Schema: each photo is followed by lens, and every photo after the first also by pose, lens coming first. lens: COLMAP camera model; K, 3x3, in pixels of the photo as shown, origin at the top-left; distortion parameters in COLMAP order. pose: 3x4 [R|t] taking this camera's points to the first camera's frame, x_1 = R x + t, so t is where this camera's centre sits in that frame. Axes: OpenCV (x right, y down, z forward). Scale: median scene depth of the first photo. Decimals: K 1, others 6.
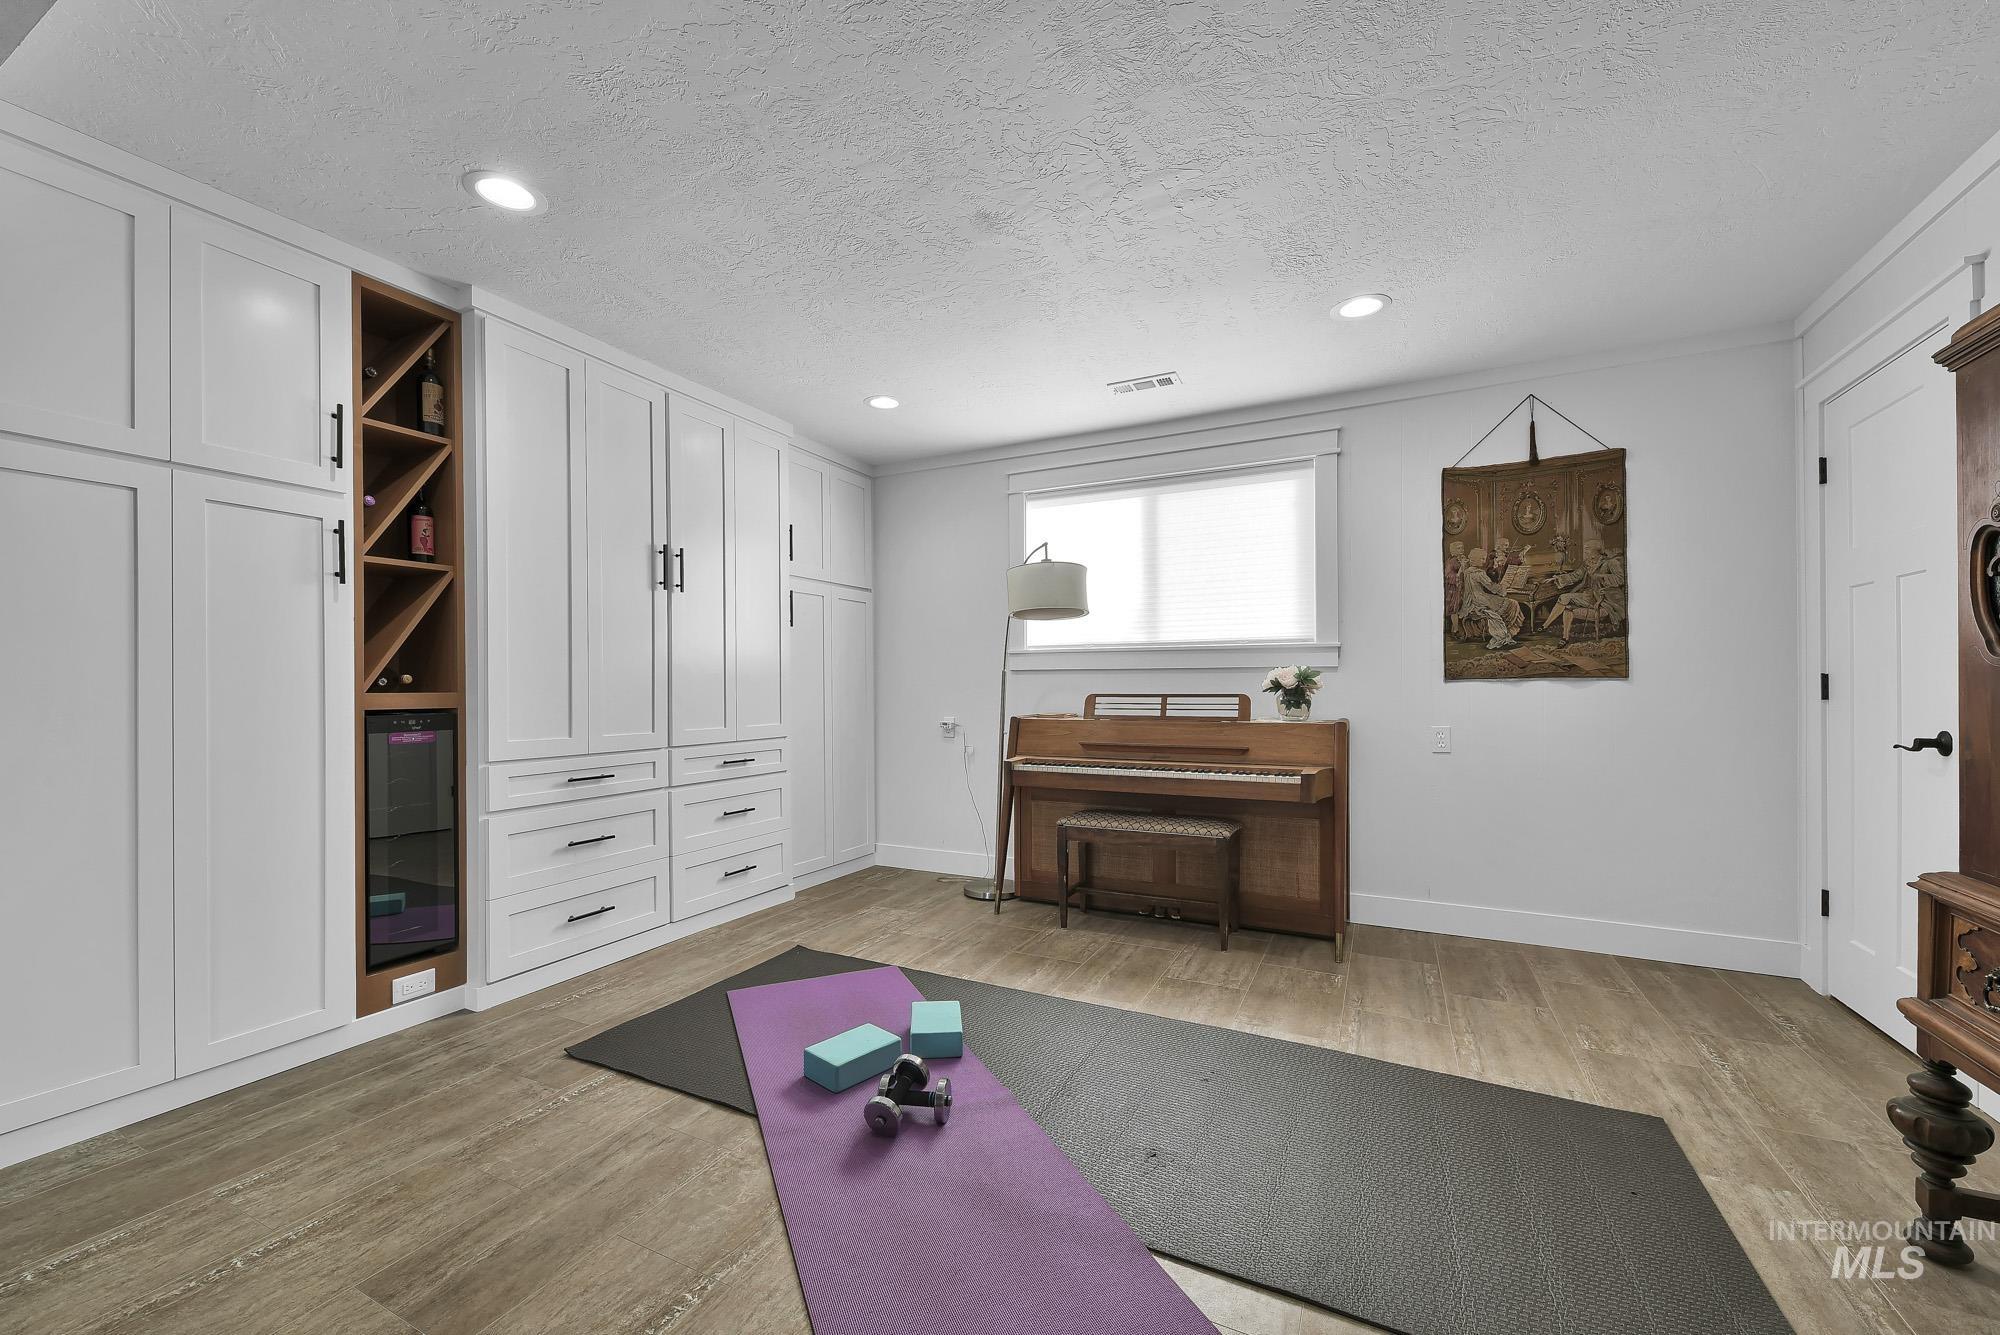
lens RADIAL K [[792.2, 0, 1001.2], [0, 792.2, 680.9], [0, 0, 1]] dist [0.000259, 0.000018]
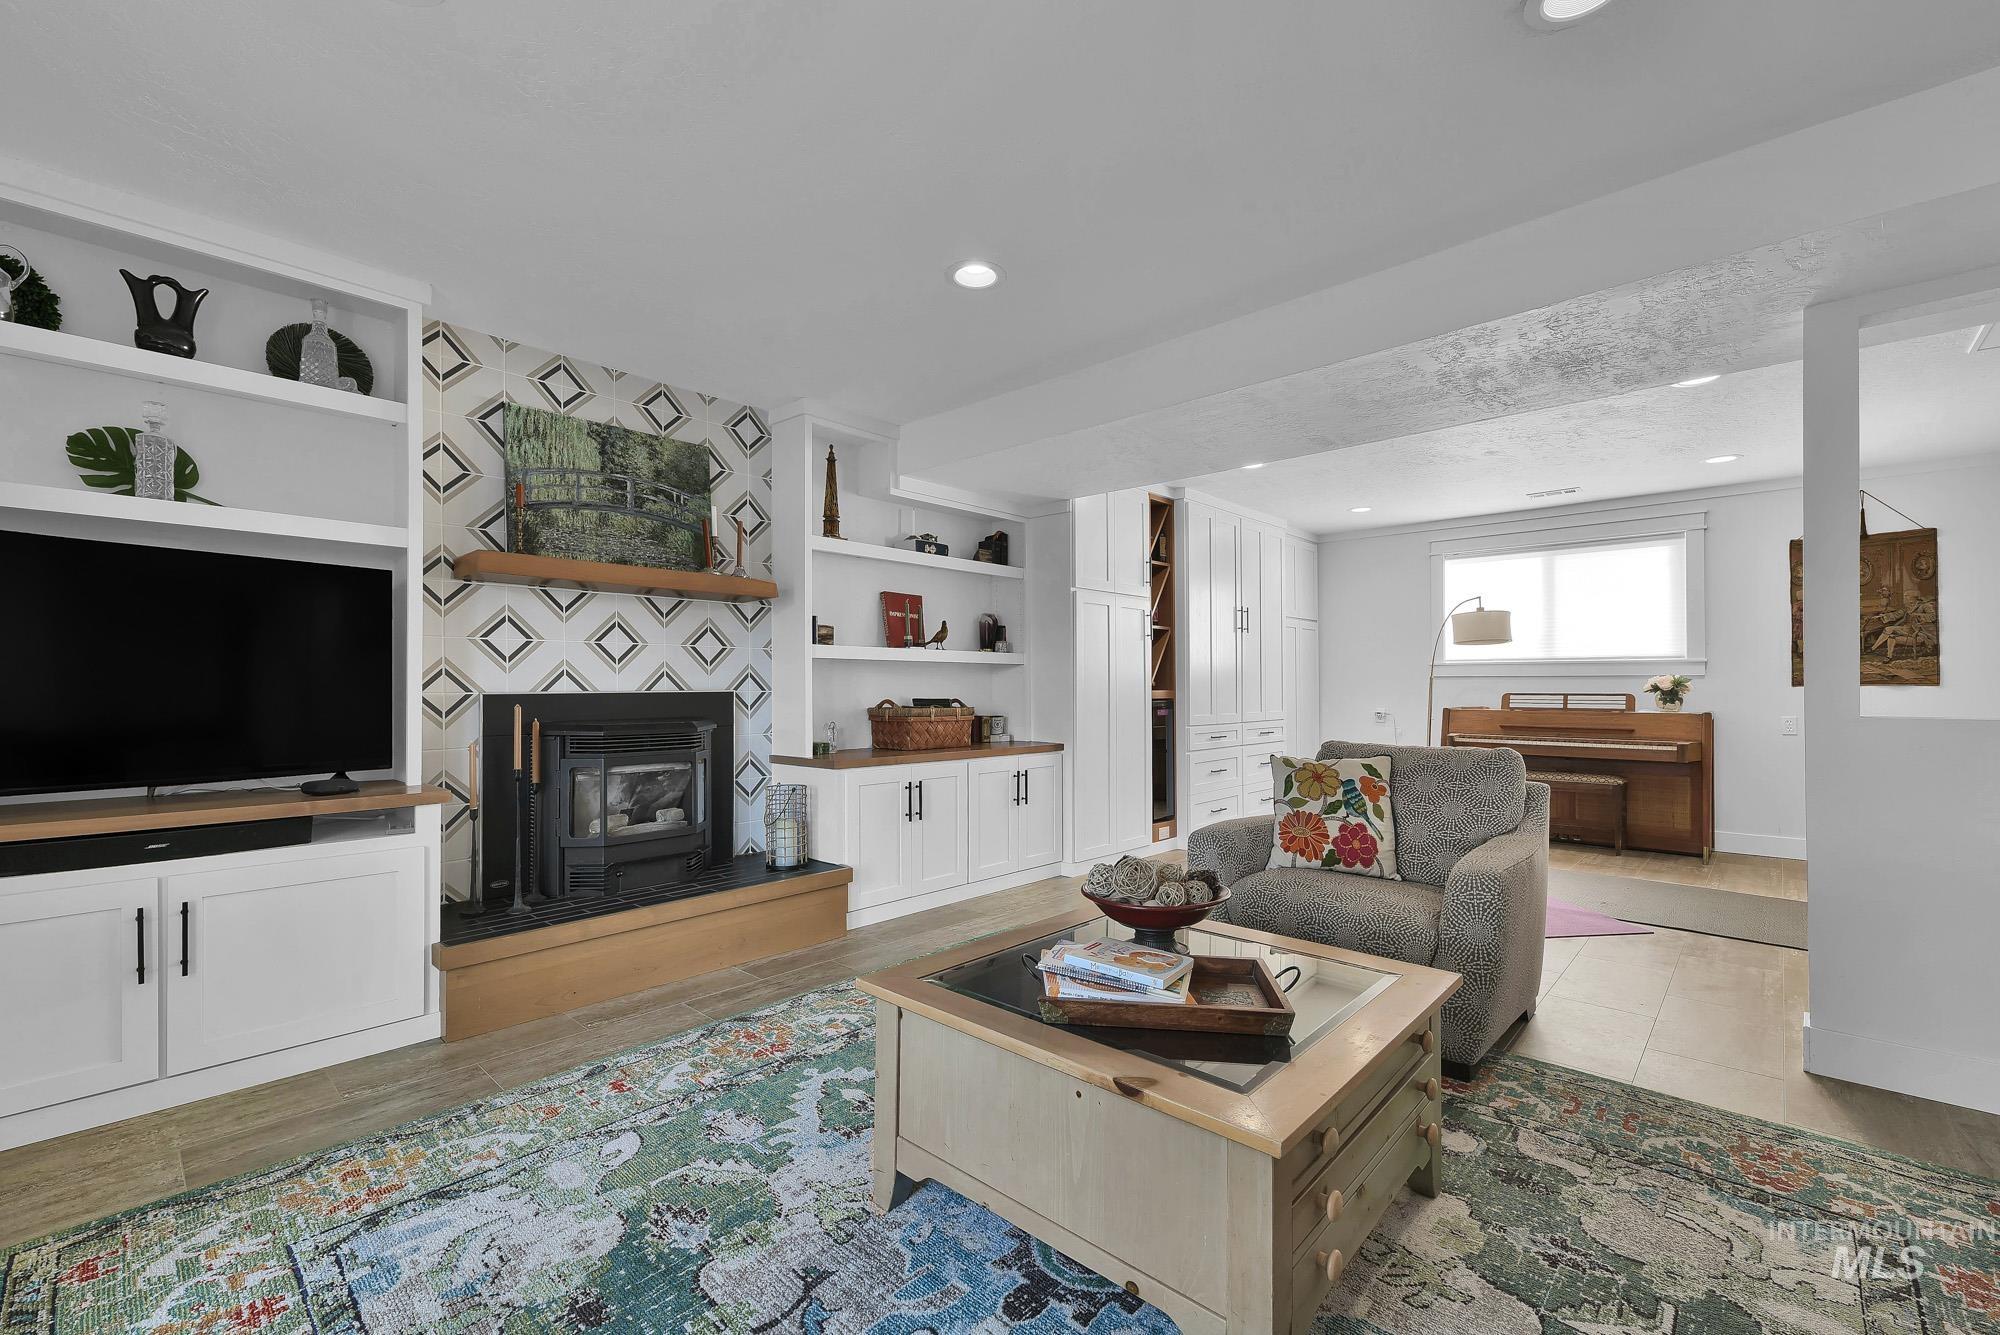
lens RADIAL K [[845.8, 0, 1012.5], [0, 845.8, 675.1], [0, 0, 1]] dist [0.017770, -0.008356]
pose [[0.960852, 0.000492, -0.277062, -0.413081], [-0.002480, 0.999974, -0.006824, -0.005358], [0.277052, 0.007244, 0.960828, -0.975591]]
